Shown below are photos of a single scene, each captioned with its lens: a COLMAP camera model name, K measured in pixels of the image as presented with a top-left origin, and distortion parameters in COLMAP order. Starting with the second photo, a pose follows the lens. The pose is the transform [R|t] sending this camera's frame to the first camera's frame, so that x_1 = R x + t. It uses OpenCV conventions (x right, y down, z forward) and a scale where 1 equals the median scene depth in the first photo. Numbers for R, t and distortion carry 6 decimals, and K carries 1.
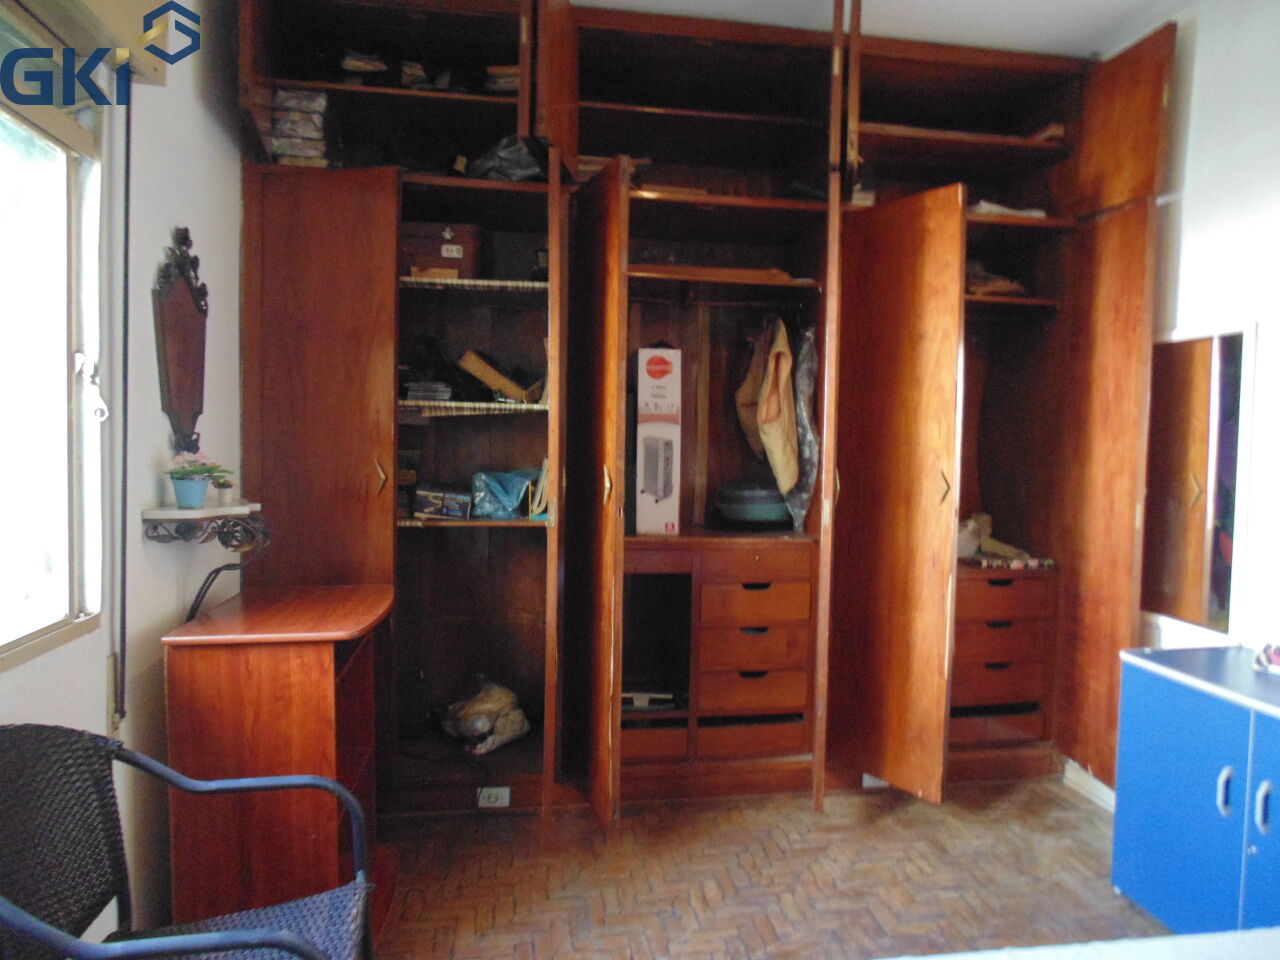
lens RADIAL K [[852.3, 0, 641.9], [0, 852.3, 481.5], [0, 0, 1]] dist [0.005881, -0.002752]
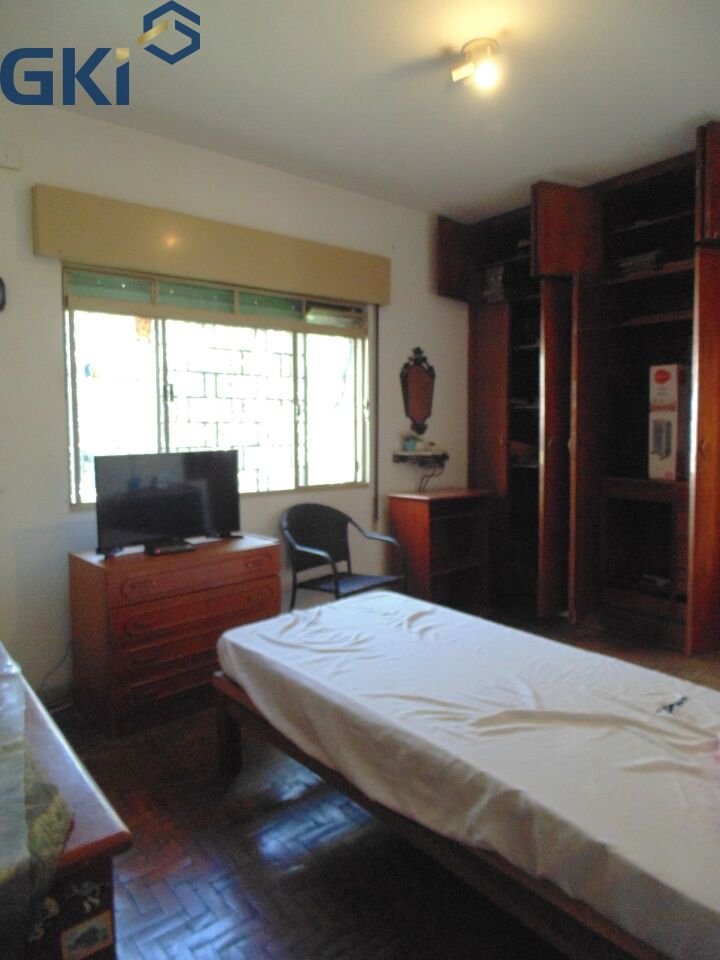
lens RADIAL K [[639.2, 0, 357.5], [0, 639.2, 477.0], [0, 0, 1]] dist [0.005881, -0.002752]
pose [[0.489585, 0.048991, -0.870578, 0.885649], [-0.028130, 0.998788, 0.040386, 0.026972], [0.871501, 0.004717, 0.490370, -0.116230]]
